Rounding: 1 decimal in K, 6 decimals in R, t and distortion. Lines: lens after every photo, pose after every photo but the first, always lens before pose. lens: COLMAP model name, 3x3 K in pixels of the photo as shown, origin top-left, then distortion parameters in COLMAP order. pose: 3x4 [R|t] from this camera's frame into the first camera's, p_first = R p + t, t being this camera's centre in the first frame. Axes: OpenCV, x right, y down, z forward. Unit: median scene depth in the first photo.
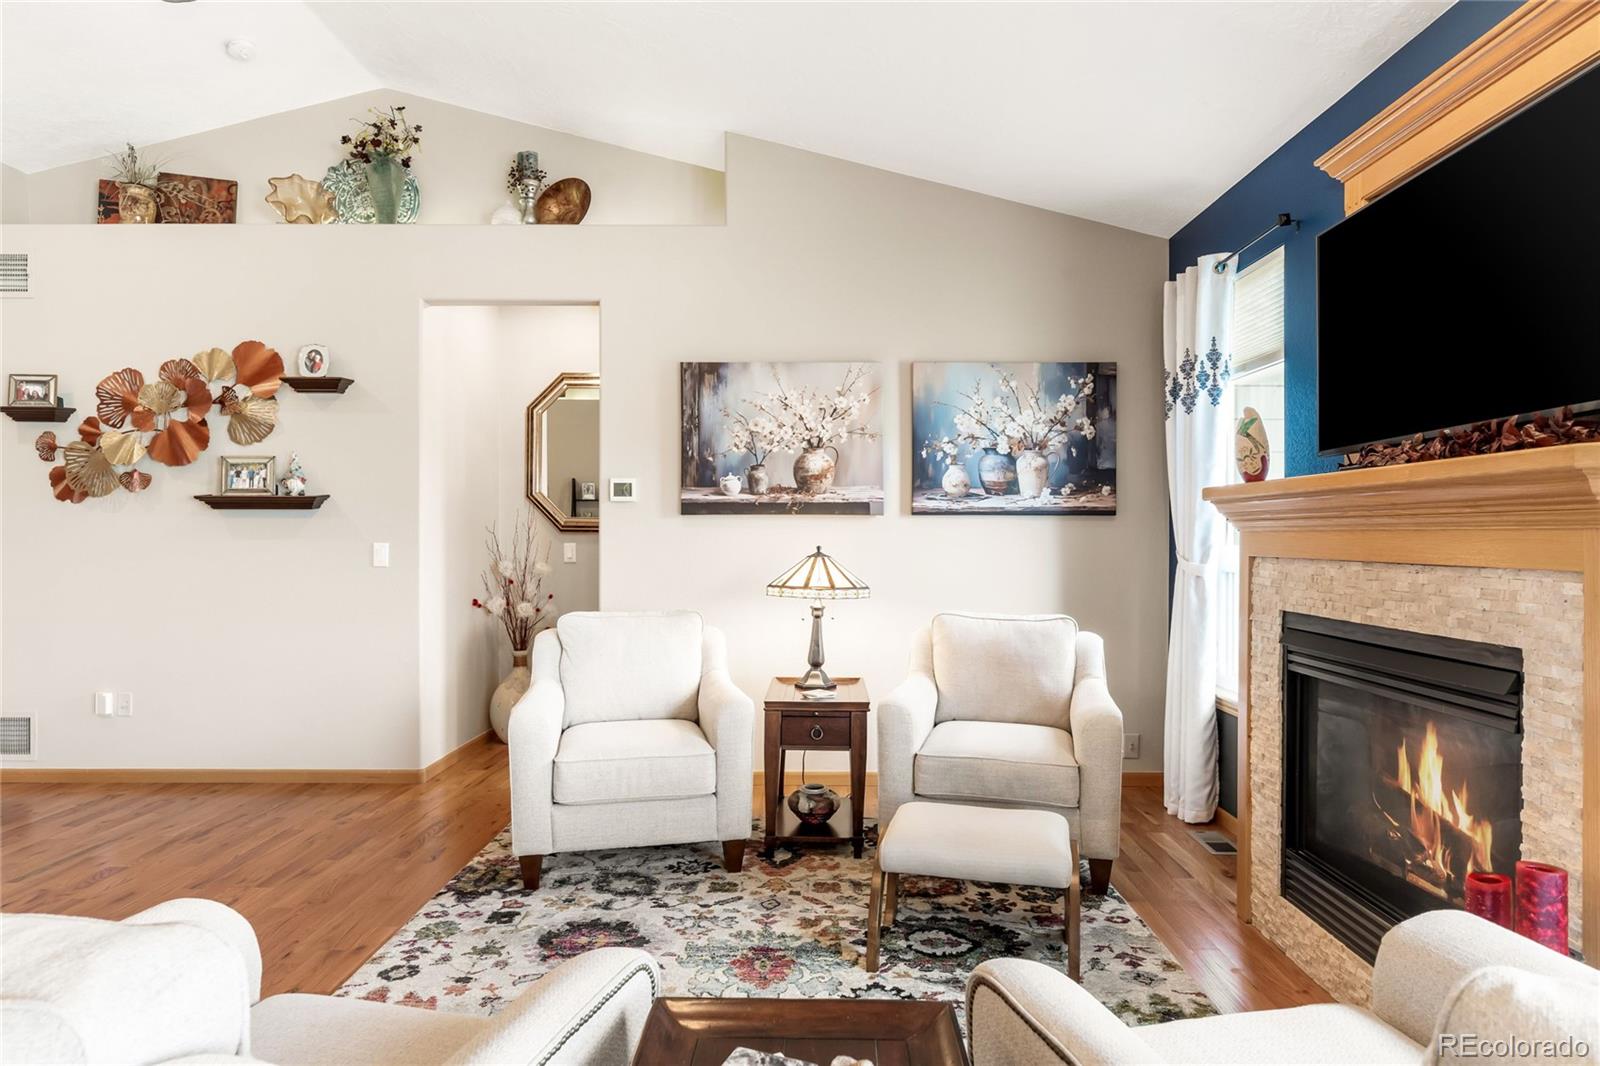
lens RADIAL K [[908.8, 0, 800.9], [0, 908.8, 533.6], [0, 0, 1]] dist [-0.002474, 0.002122]
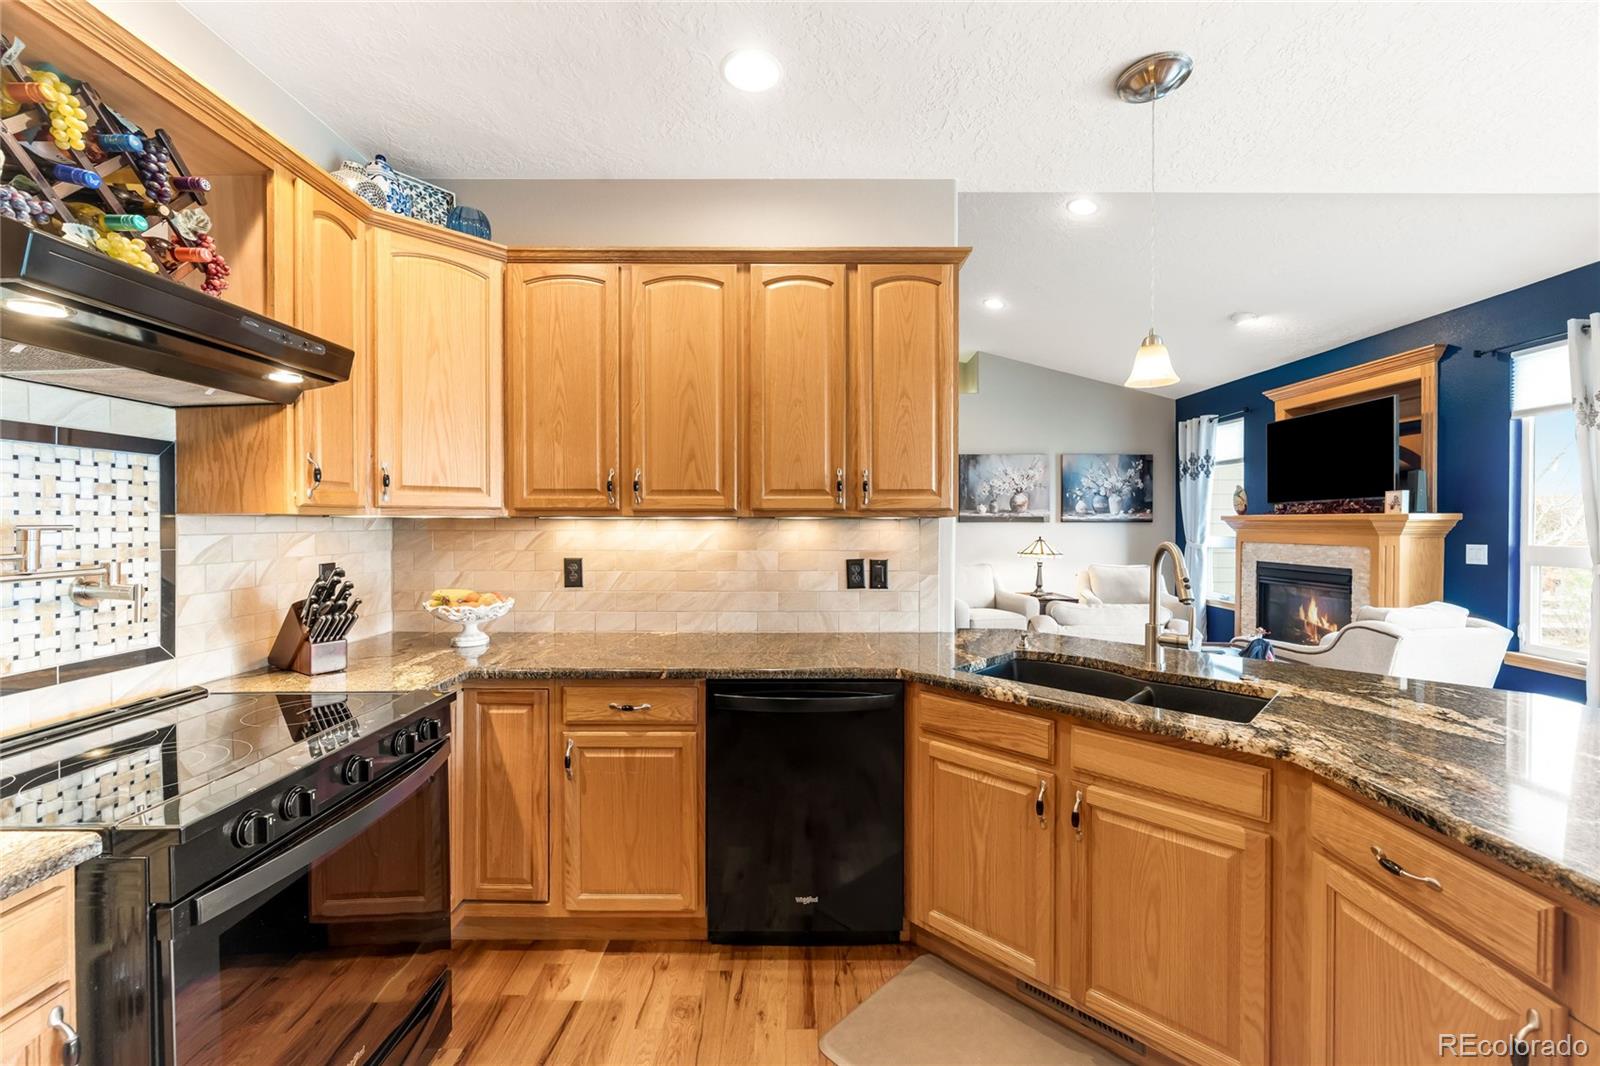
lens RADIAL K [[640.7, 0, 797.7], [0, 640.7, 528.8], [0, 0, 1]] dist [-0.002017, -0.000351]
pose [[0.999930, -0.001774, 0.011663, -0.584330], [0.001635, 0.999928, 0.011914, -0.026052], [-0.011683, -0.011894, 0.999861, -0.613622]]
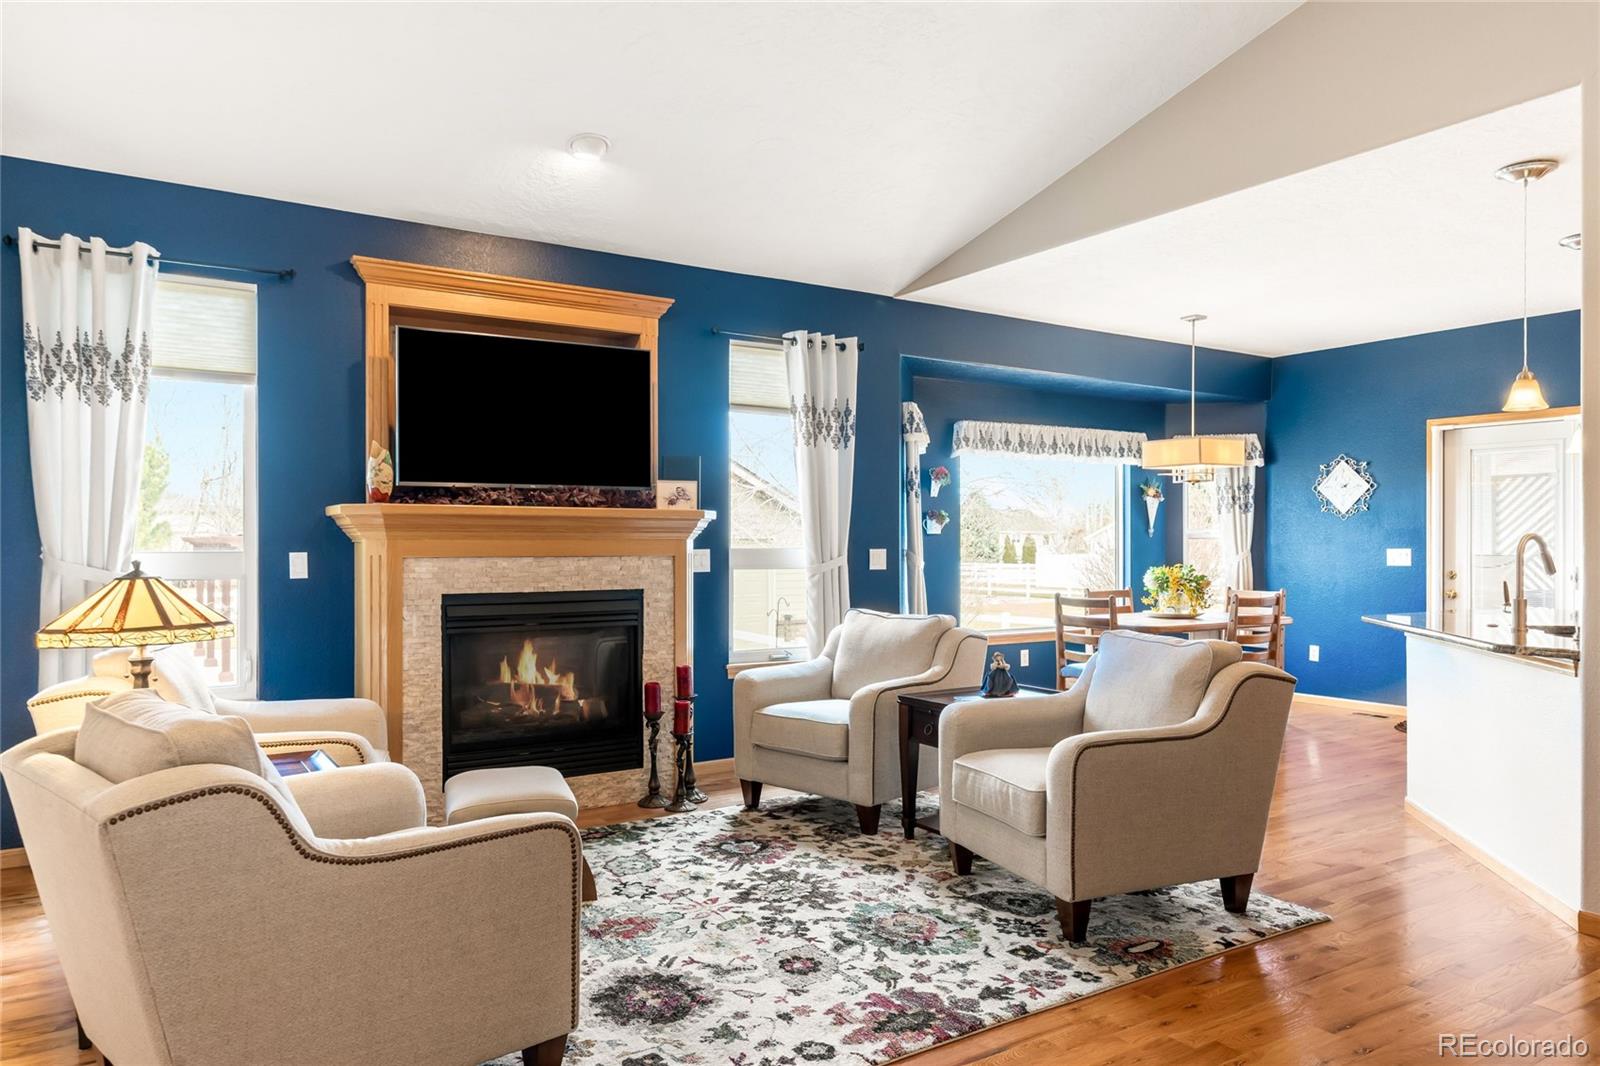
lens RADIAL K [[1074.7, 0, 798.5], [0, 1074.7, 538.0], [0, 0, 1]] dist [0.002114, 0.002924]
pose [[-0.555017, 0.000694, 0.831839, -0.772402], [-0.002892, 0.999992, -0.002764, -0.000867], [-0.831834, -0.003940, -0.555010, 0.951820]]
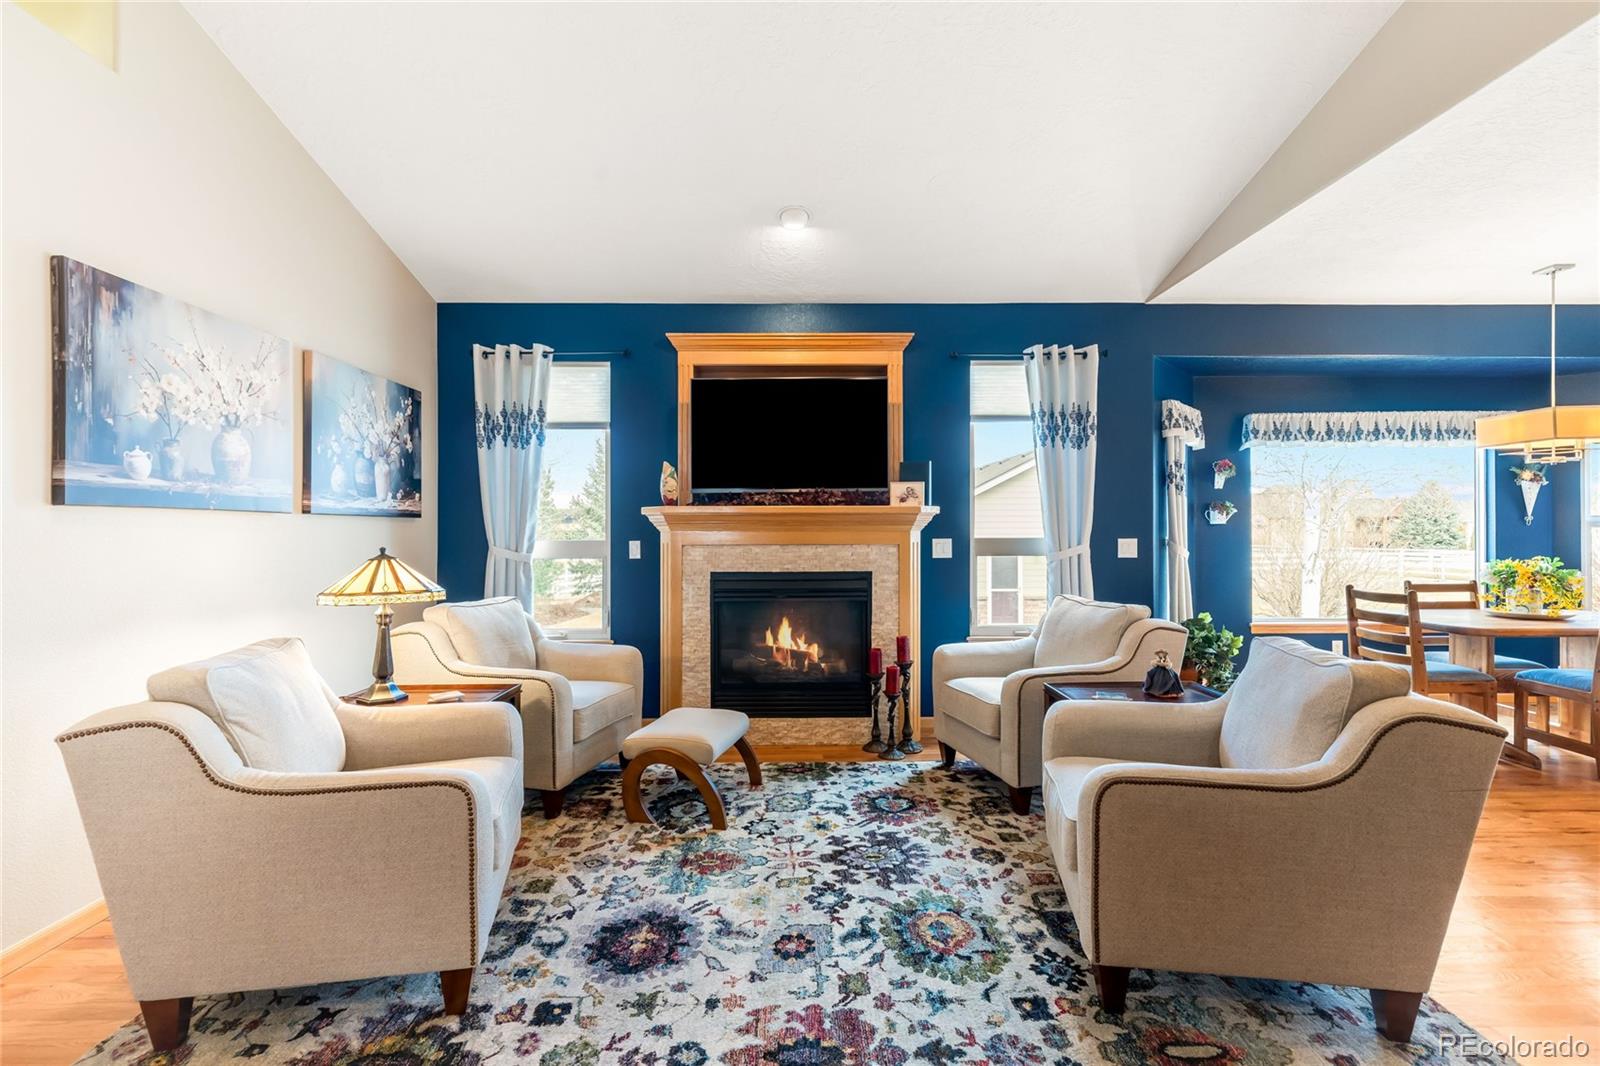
lens RADIAL K [[731.5, 0, 796.3], [0, 731.5, 527.2], [0, 0, 1]] dist [-0.000578, 0.000801]
pose [[-0.020673, 0.004573, 0.999776, -0.675937], [0.001244, 0.999989, -0.004548, -0.002873], [-0.999786, 0.001150, -0.020678, 0.548399]]
